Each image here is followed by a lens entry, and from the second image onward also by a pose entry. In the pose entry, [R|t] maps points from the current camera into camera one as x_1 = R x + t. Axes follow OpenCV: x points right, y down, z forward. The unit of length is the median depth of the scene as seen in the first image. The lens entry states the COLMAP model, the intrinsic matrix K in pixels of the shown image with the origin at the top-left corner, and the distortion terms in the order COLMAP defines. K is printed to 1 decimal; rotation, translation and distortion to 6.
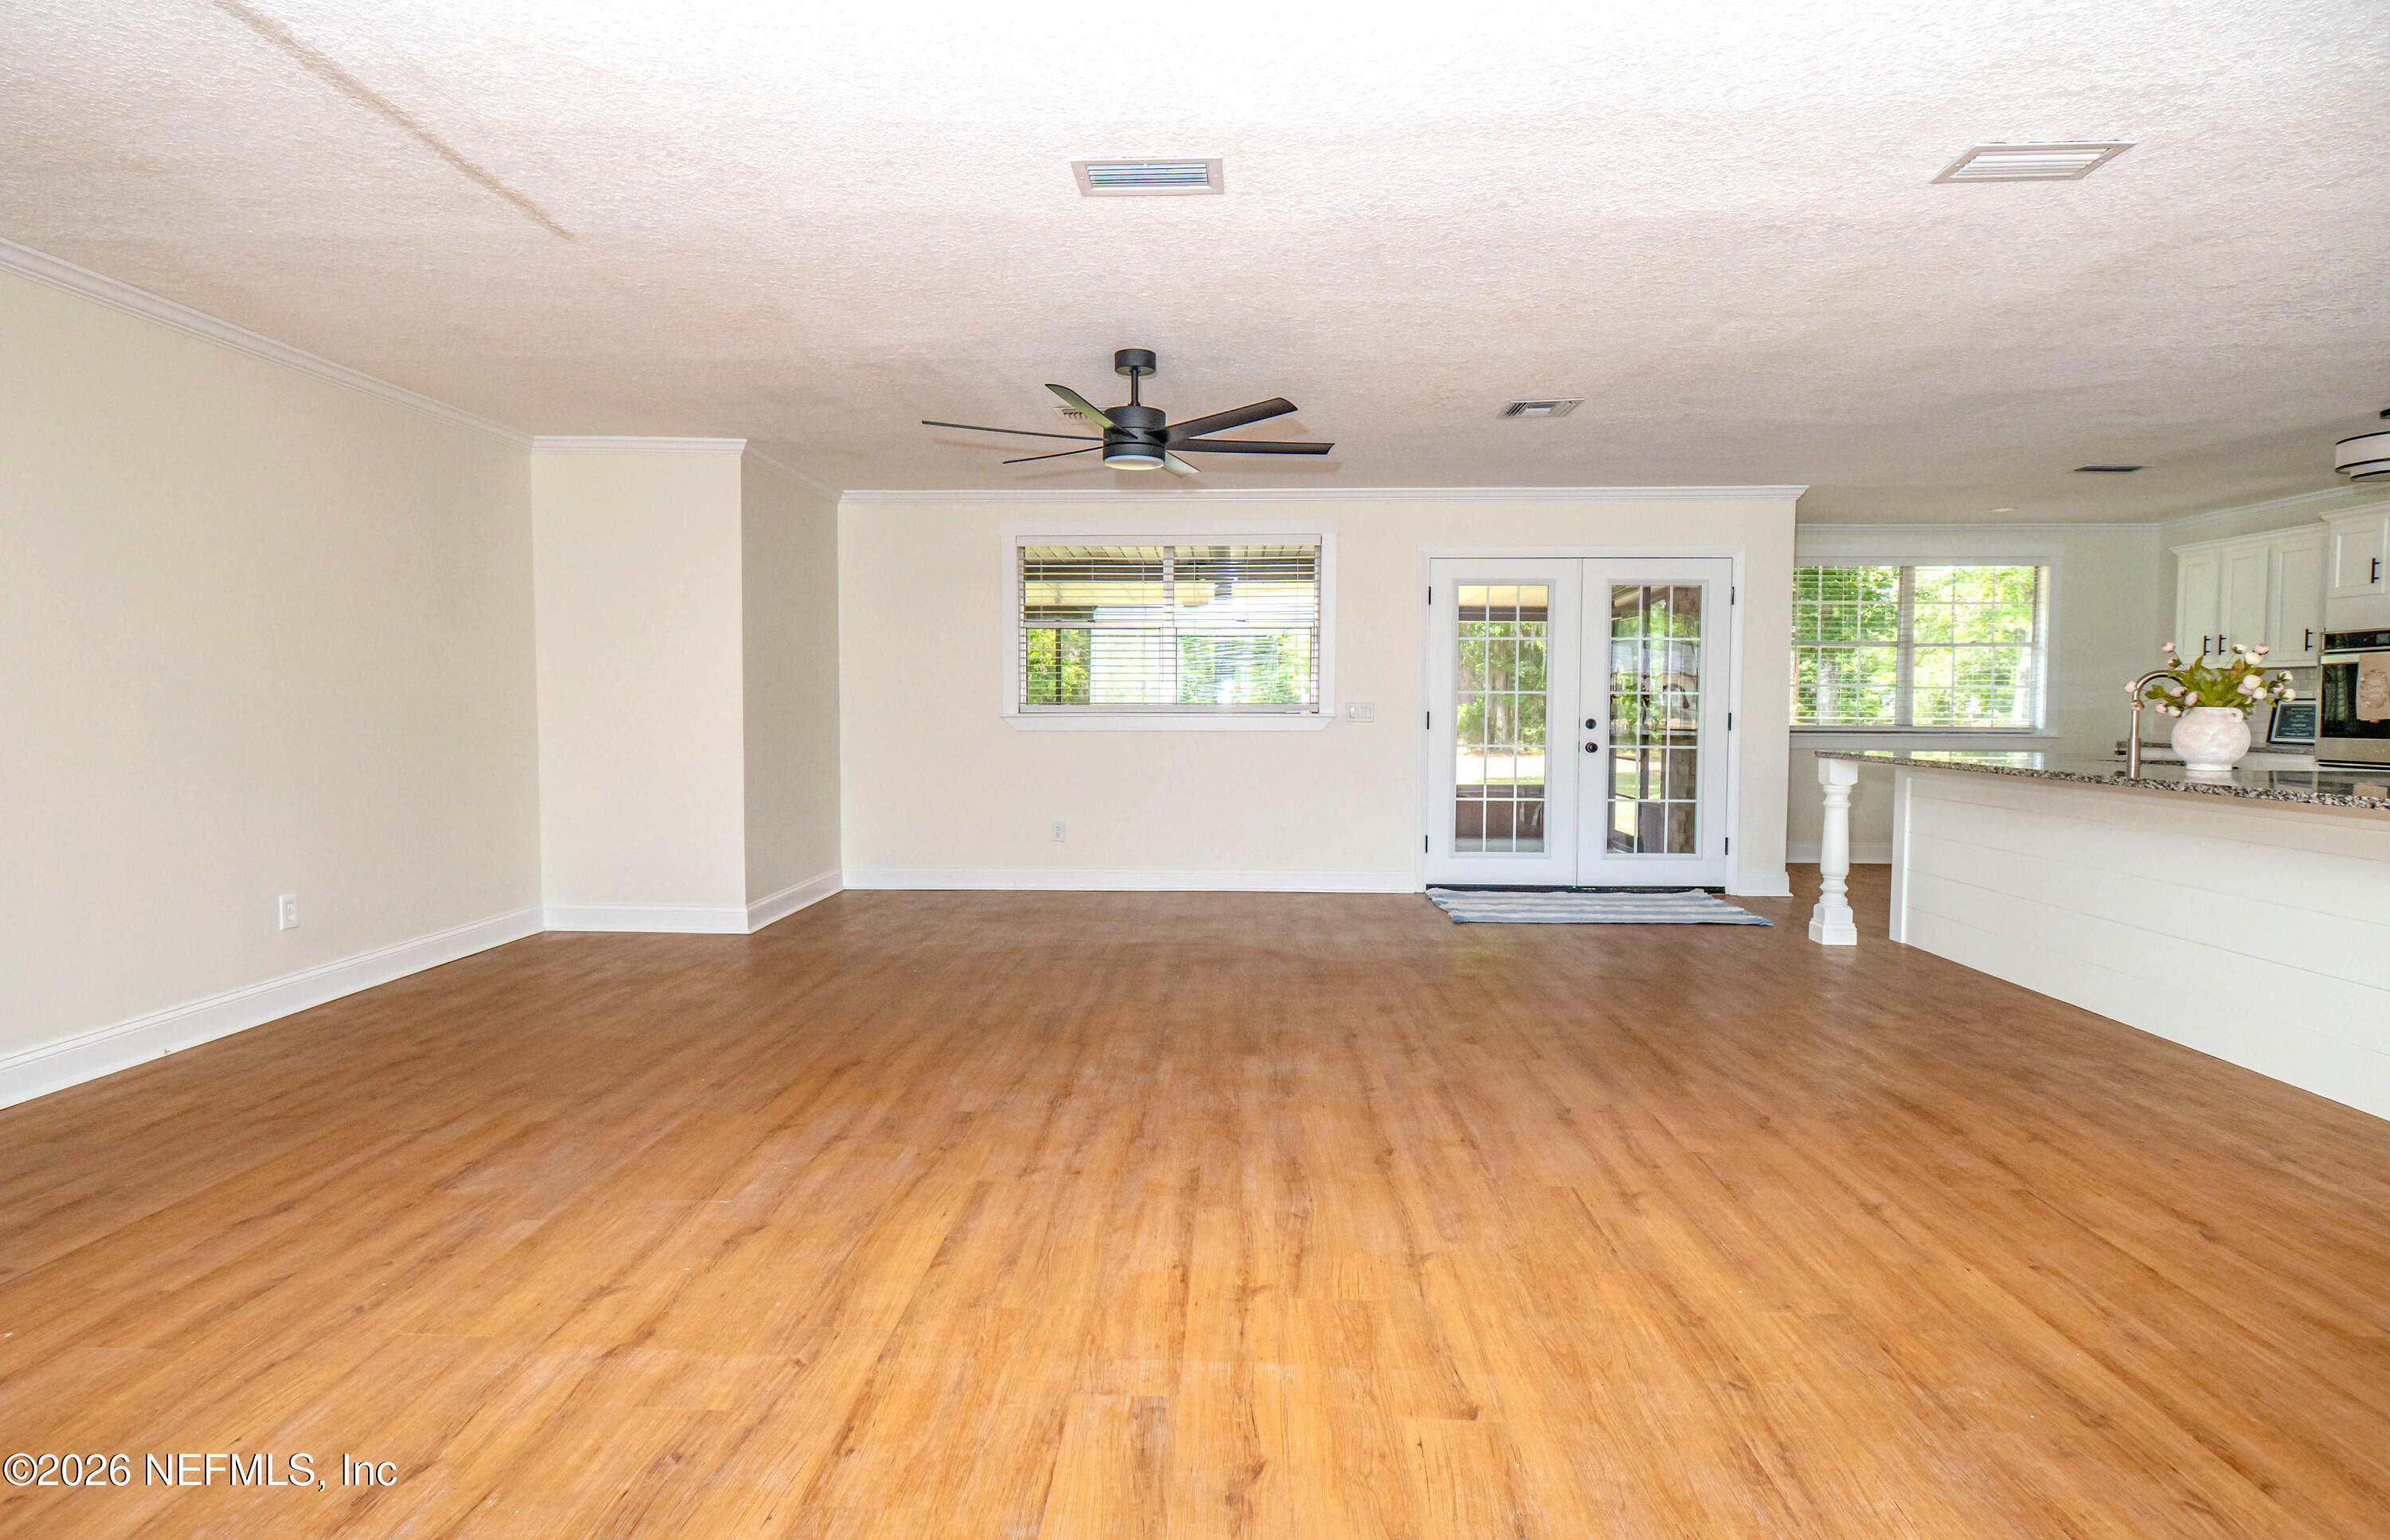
lens RADIAL K [[1252.6, 0, 1190.6], [0, 1252.6, 767.3], [0, 0, 1]] dist [-0.005048, -0.000900]
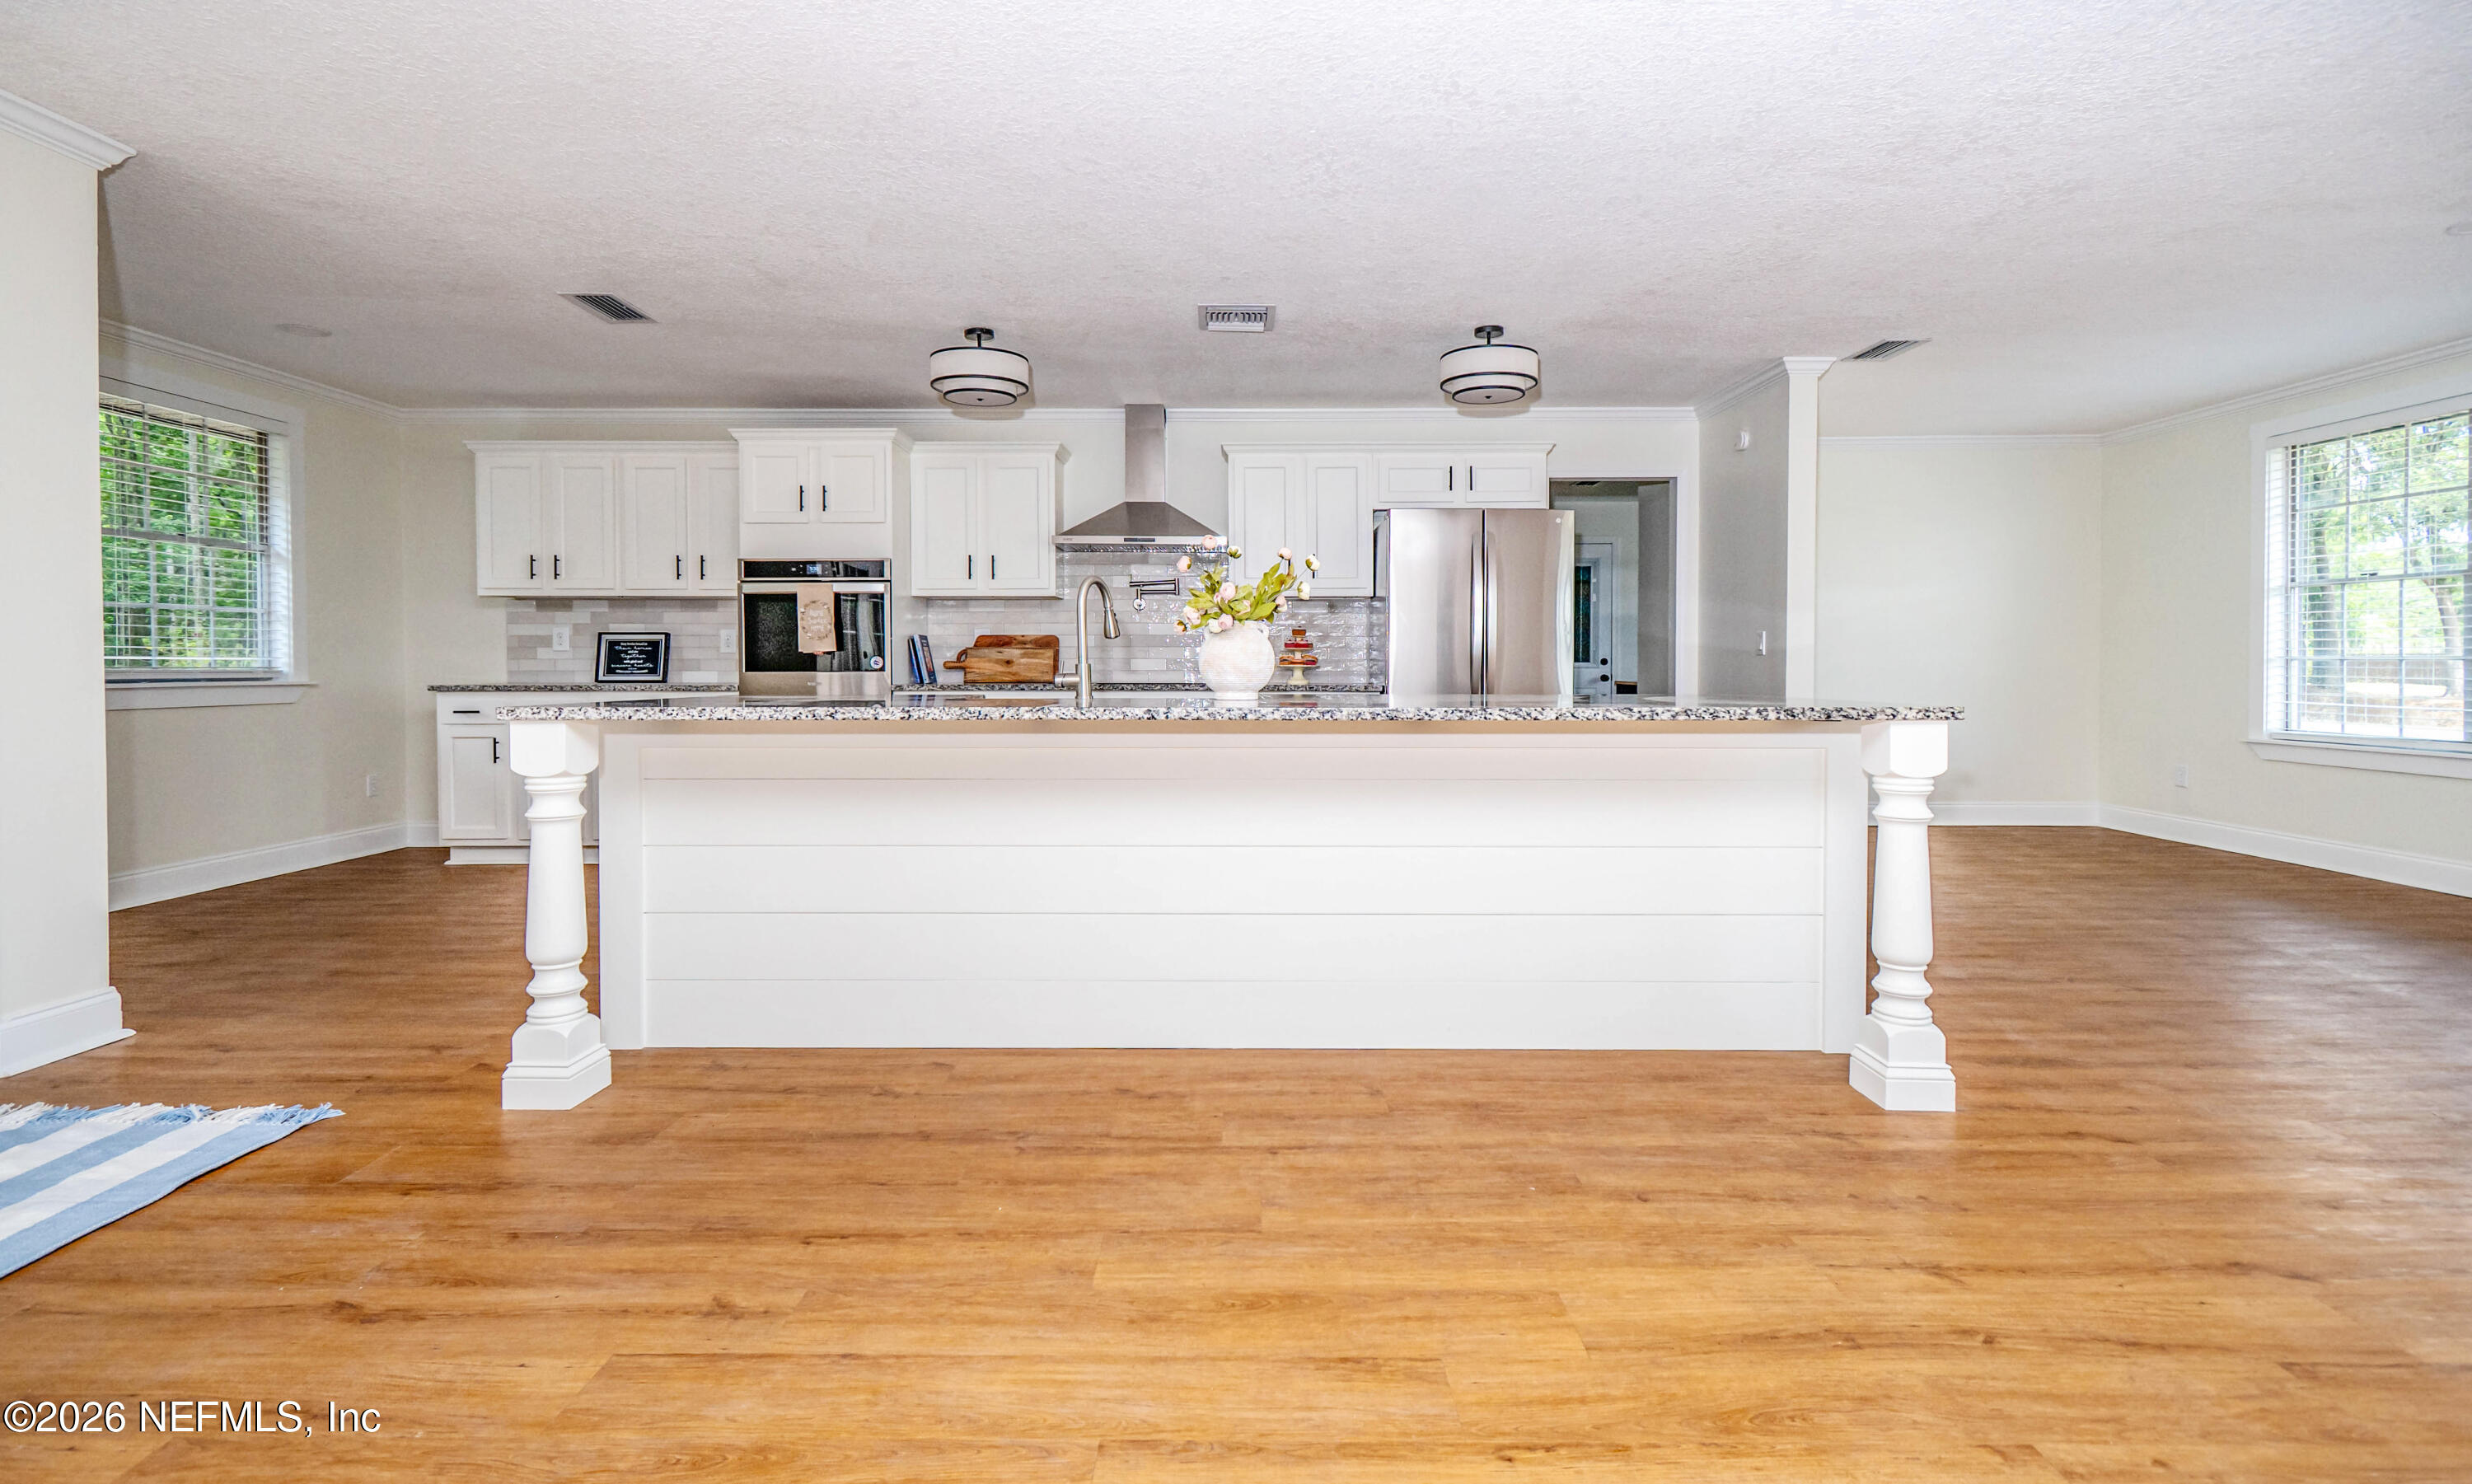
lens RADIAL K [[1113.3, 0, 1237.3], [0, 1113.3, 686.0], [0, 0, 1]] dist [0.001597, -0.000366]
pose [[-0.040085, -0.022619, 0.998940, 0.071354], [0.050495, 0.998421, 0.024633, -0.017055], [-0.997920, 0.051428, -0.038880, 0.734192]]
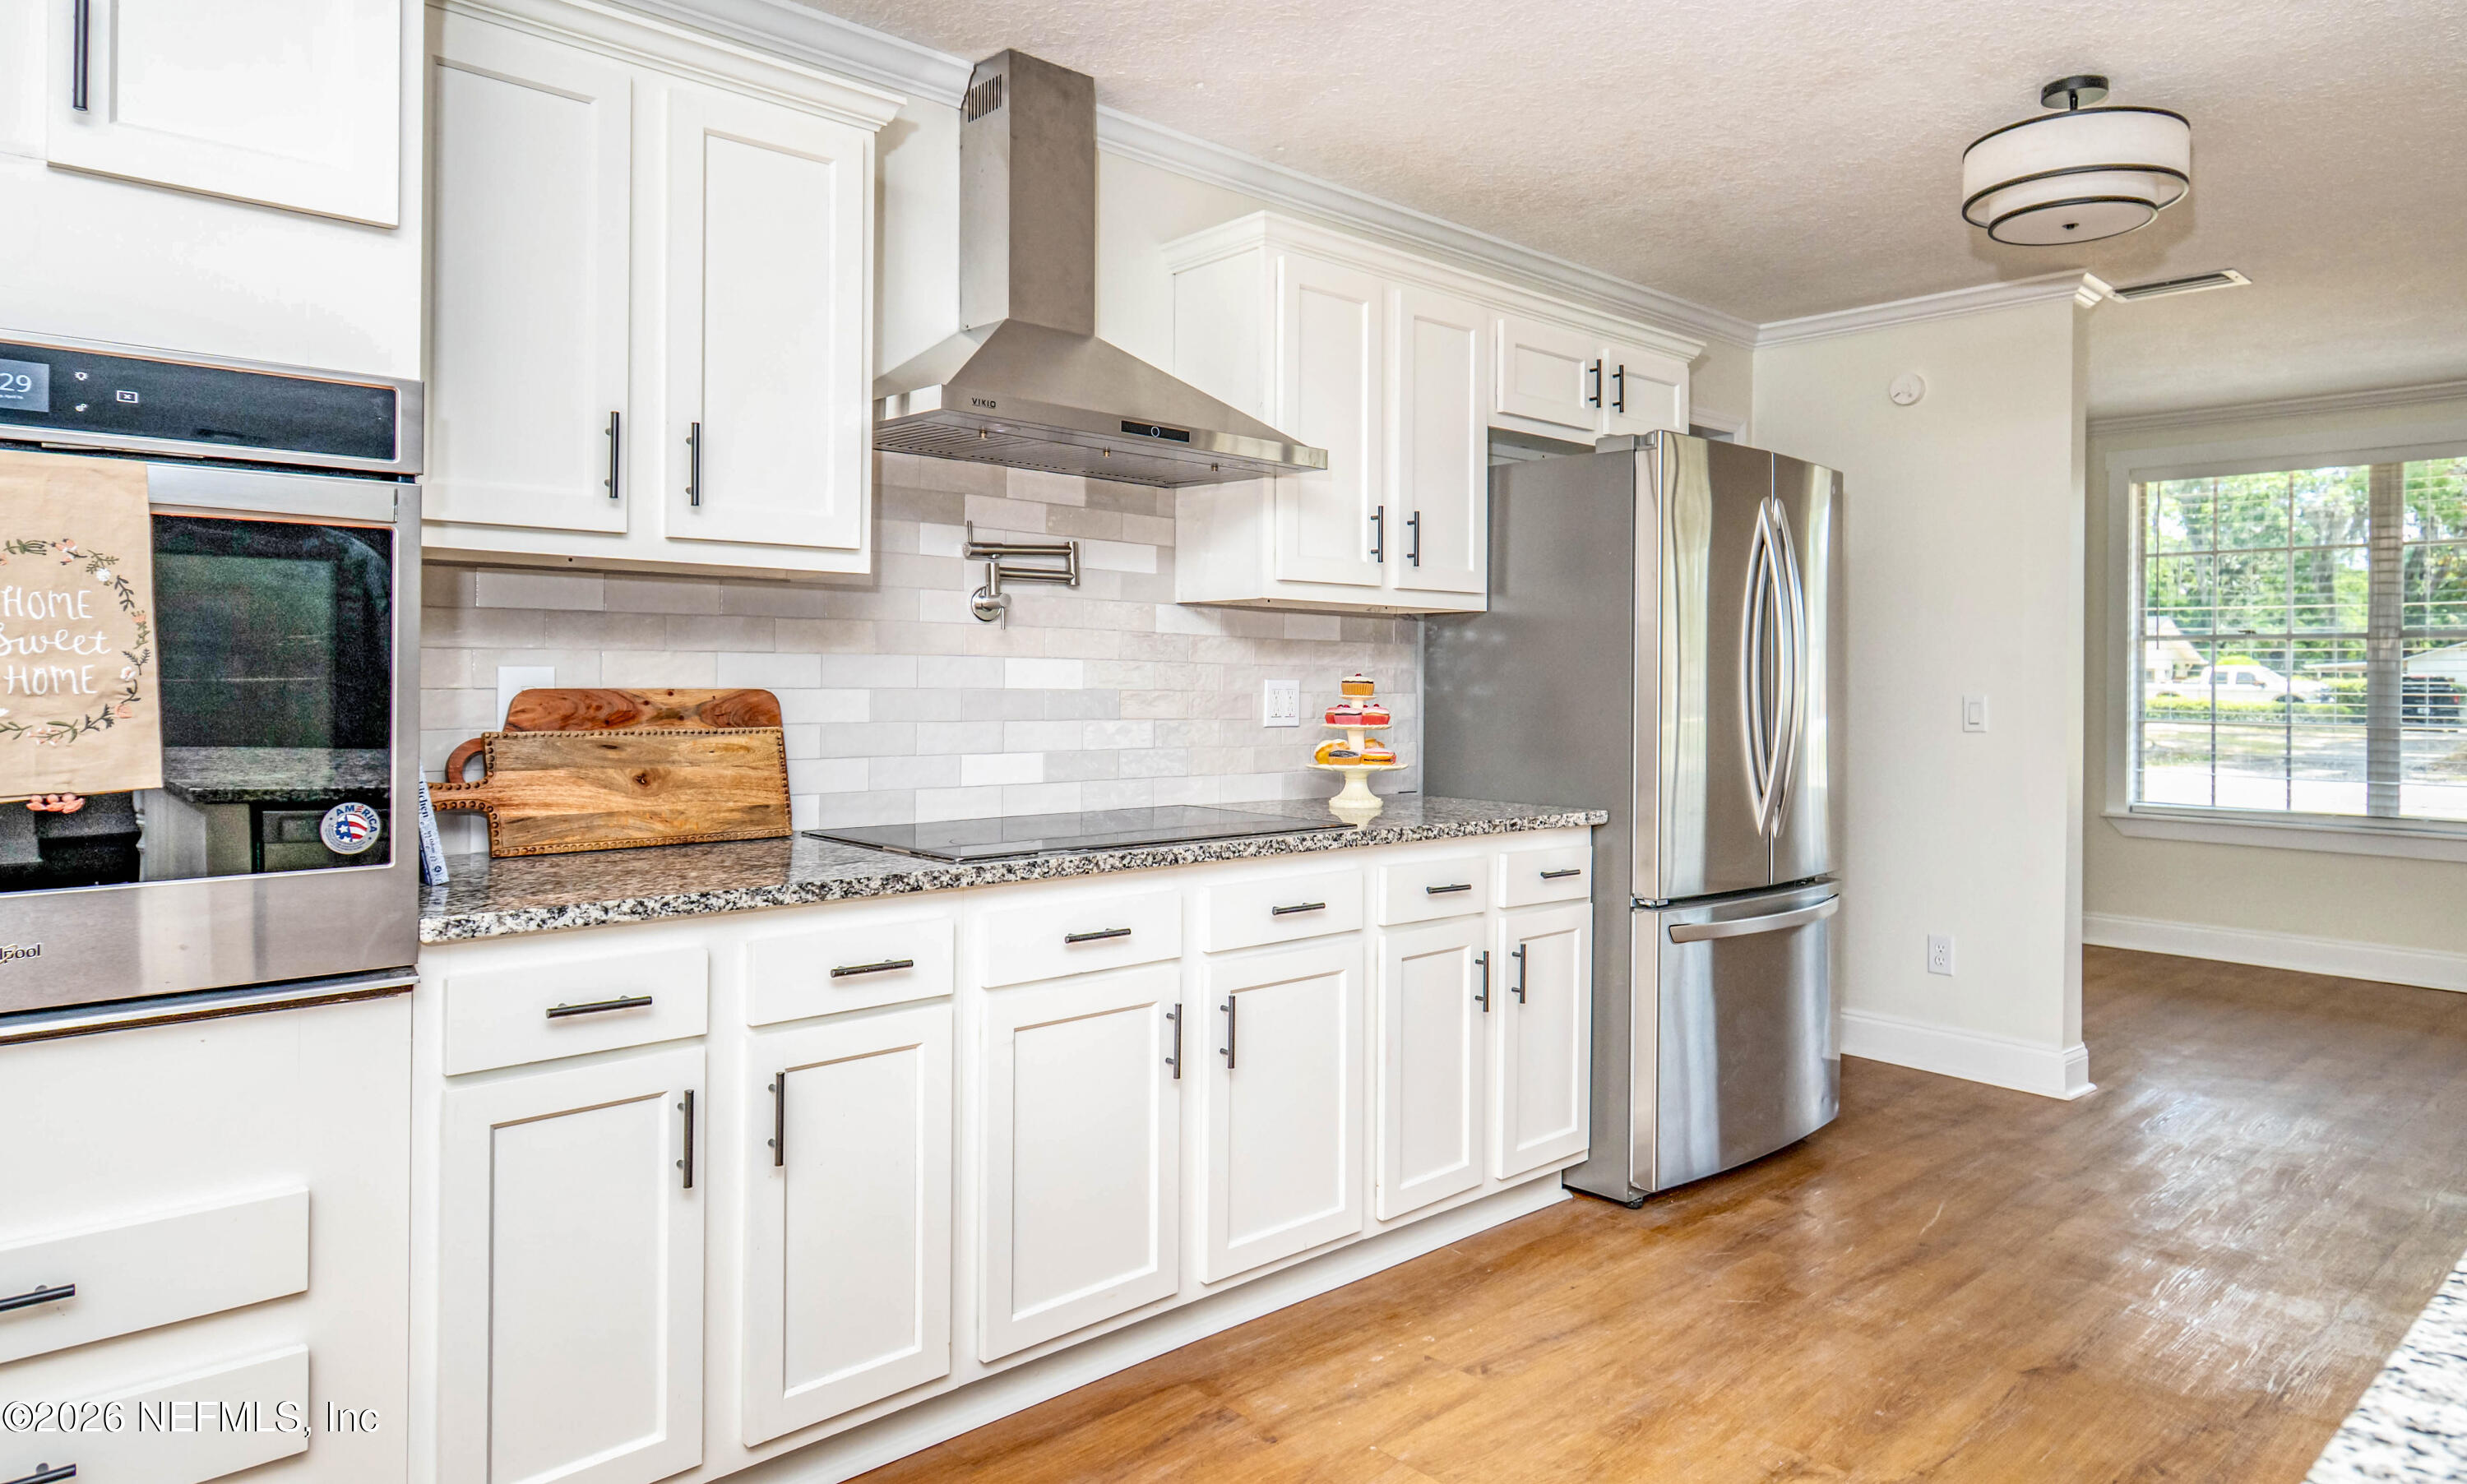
lens RADIAL K [[1472.8, 0, 1242.7], [0, 1472.8, 679.4], [0, 0, 1]] dist [-0.007740, 0.002818]
pose [[-0.706685, -0.010818, 0.707446, 0.678193], [0.023982, 0.998942, 0.039232, -0.063278], [-0.707122, 0.044691, -0.705678, 1.066632]]
